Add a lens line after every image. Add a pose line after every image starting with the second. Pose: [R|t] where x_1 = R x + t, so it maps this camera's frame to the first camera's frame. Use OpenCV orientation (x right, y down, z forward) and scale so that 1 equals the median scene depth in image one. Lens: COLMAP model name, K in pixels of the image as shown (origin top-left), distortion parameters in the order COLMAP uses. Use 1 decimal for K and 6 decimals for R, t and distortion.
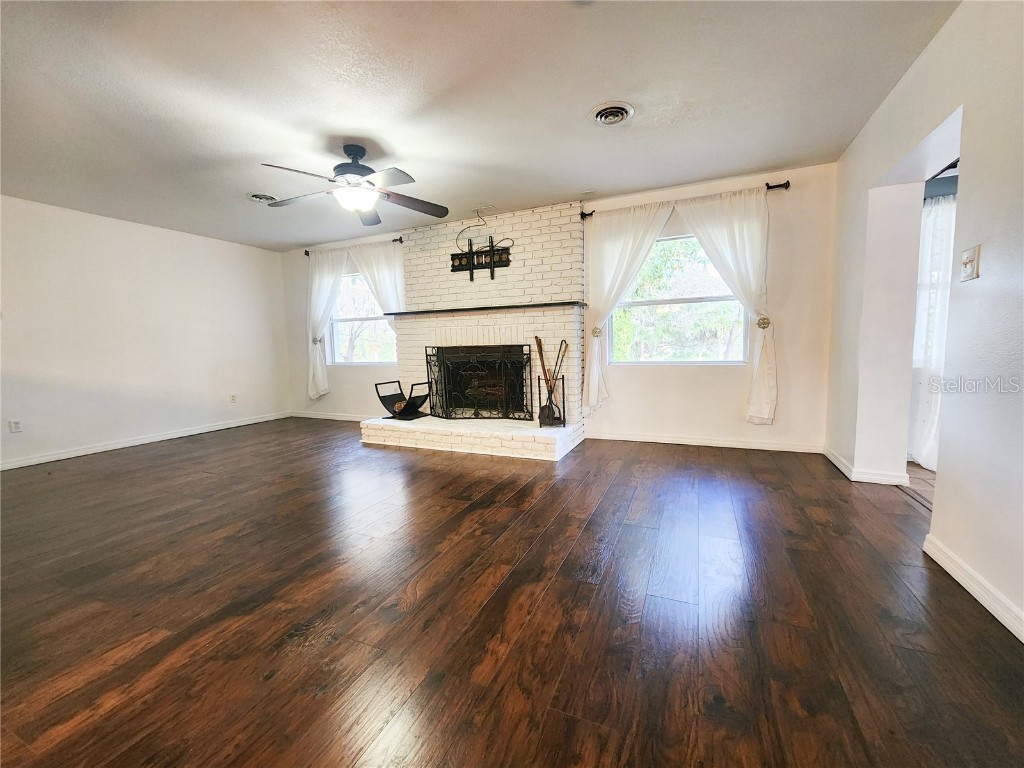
lens RADIAL K [[419.7, 0, 515.4], [0, 419.7, 381.5], [0, 0, 1]] dist [-0.002811, 0.001250]
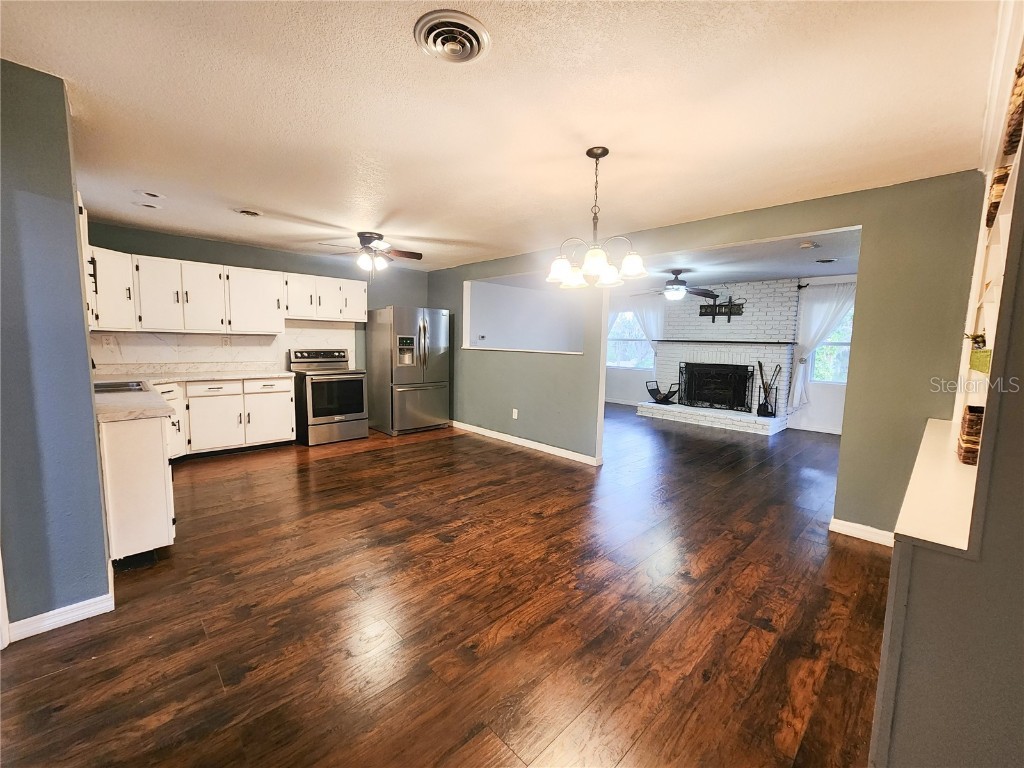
lens RADIAL K [[419.7, 0, 515.3], [0, 419.7, 381.5], [0, 0, 1]] dist [-0.002811, 0.001250]
pose [[0.924629, 0.080174, -0.372335, -0.203767], [-0.076358, 0.996767, 0.025011, 0.002404], [0.373136, 0.005305, 0.927761, -0.828863]]
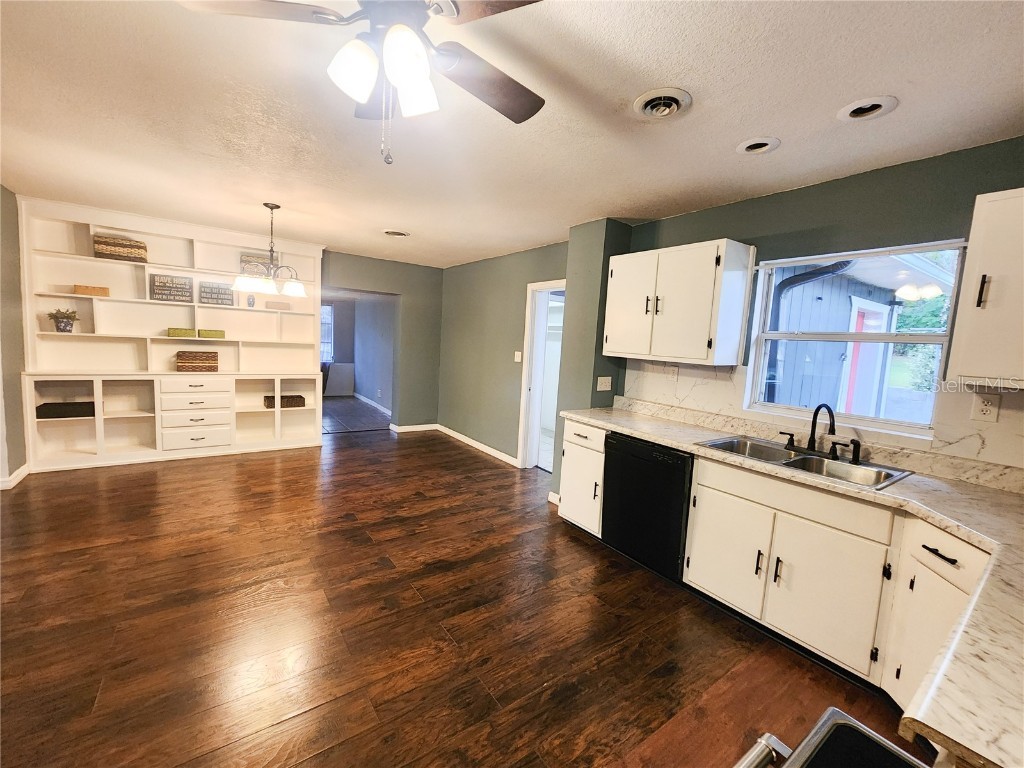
lens RADIAL K [[419.7, 0, 513.3], [0, 419.7, 384.5], [0, 0, 1]] dist [-0.002811, 0.001250]
pose [[-0.859721, -0.079006, 0.504616, -1.120061], [0.007324, 0.985956, 0.166846, -0.081947], [-0.510711, 0.147136, -0.847069, 0.169871]]
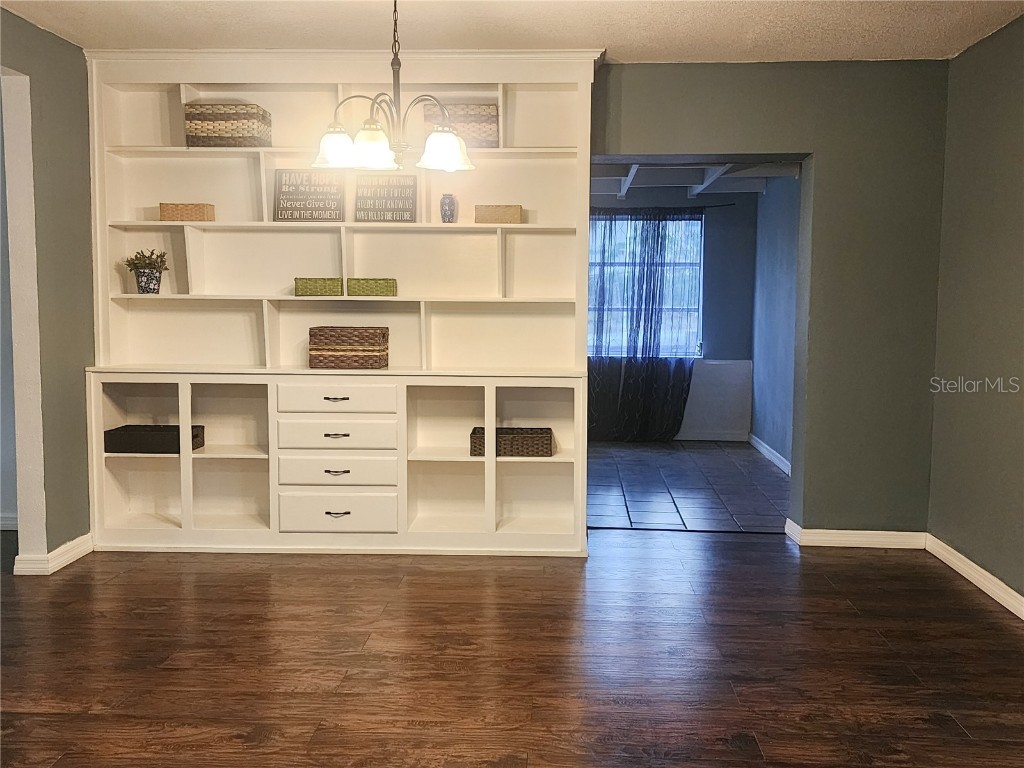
lens RADIAL K [[1027.5, 0, 517.5], [0, 1027.5, 395.2], [0, 0, 1]] dist [0.043720, 0.000000]
pose [[-0.355793, -0.071532, 0.931823, -1.098334], [0.082310, 0.990794, 0.107486, -0.027488], [-0.930933, 0.114941, -0.346630, -0.081441]]
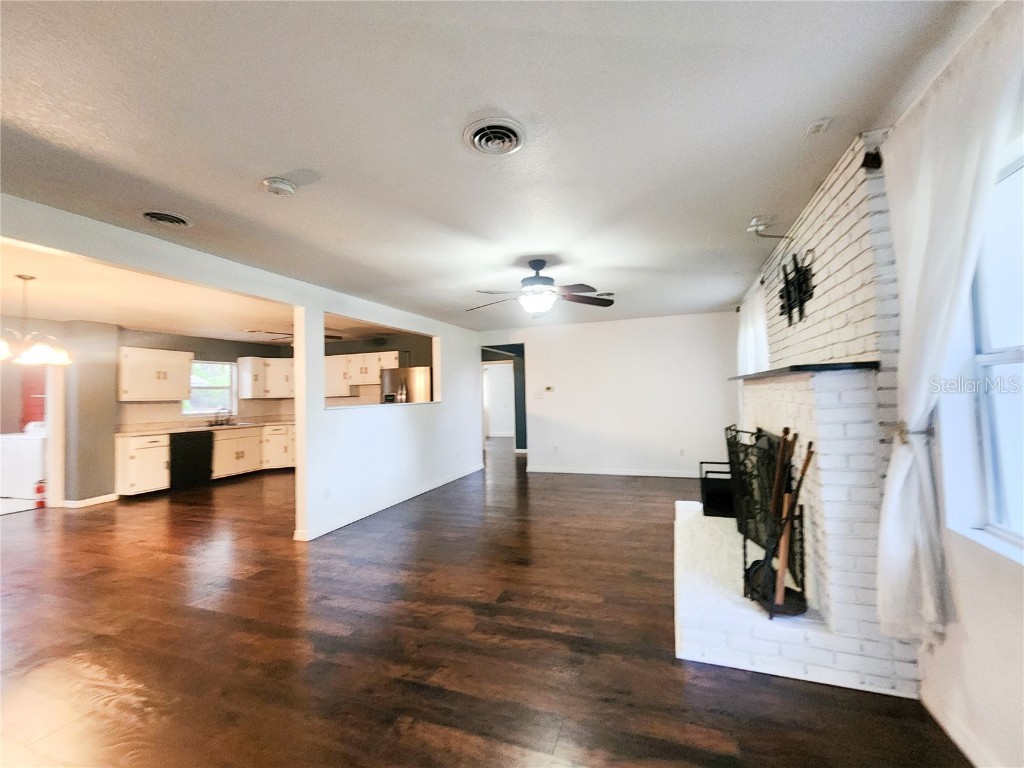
lens RADIAL K [[419.7, 0, 520.2], [0, 419.7, 379.2], [0, 0, 1]] dist [-0.002811, 0.001250]
pose [[0.075609, -0.013885, -0.997041, 0.537813], [-0.064324, 0.997752, -0.018773, -0.131828], [0.995061, 0.065553, 0.074546, 0.590437]]
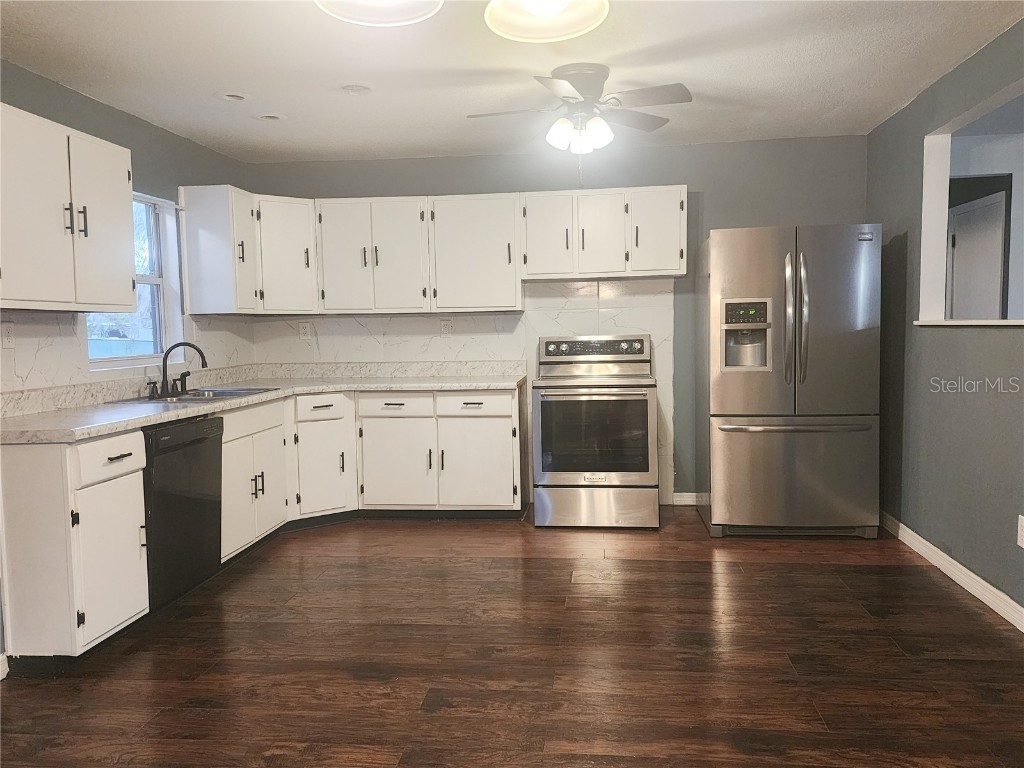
lens RADIAL K [[800.4, 0, 513.1], [0, 800.4, 385.6], [0, 0, 1]] dist [0.072937, -0.055403]
pose [[0.291704, 0.089145, -0.952345, -0.105671], [-0.071762, 0.994881, 0.071146, -0.021824], [0.953813, 0.047589, 0.296608, -0.340237]]
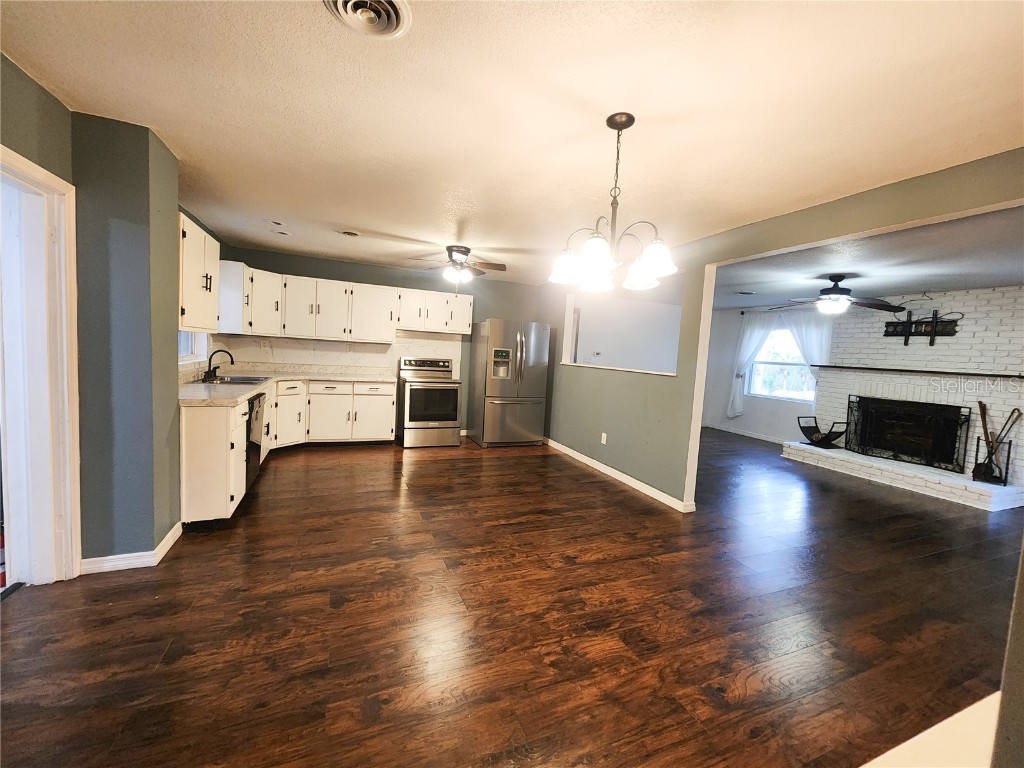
lens RADIAL K [[419.7, 0, 515.3], [0, 419.7, 381.1], [0, 0, 1]] dist [-0.002811, 0.001250]
pose [[0.720335, 0.114272, -0.684149, -0.083647], [-0.136407, 0.990413, 0.021805, -0.014266], [0.680082, 0.077616, 0.729016, -0.662525]]
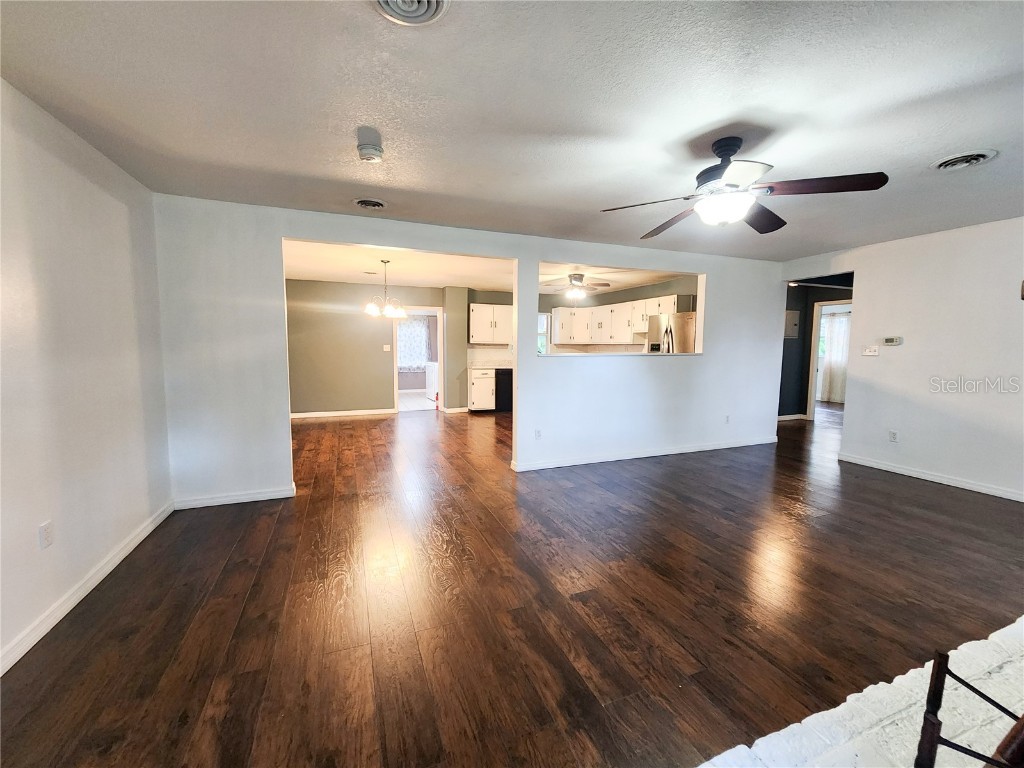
lens RADIAL K [[419.7, 0, 516.9], [0, 419.7, 382.2], [0, 0, 1]] dist [-0.002811, 0.001250]
pose [[-0.698636, 0.081717, -0.710795, 0.311081], [-0.053401, 0.984730, 0.165698, -0.154634], [0.713481, 0.153720, -0.683604, 0.880324]]
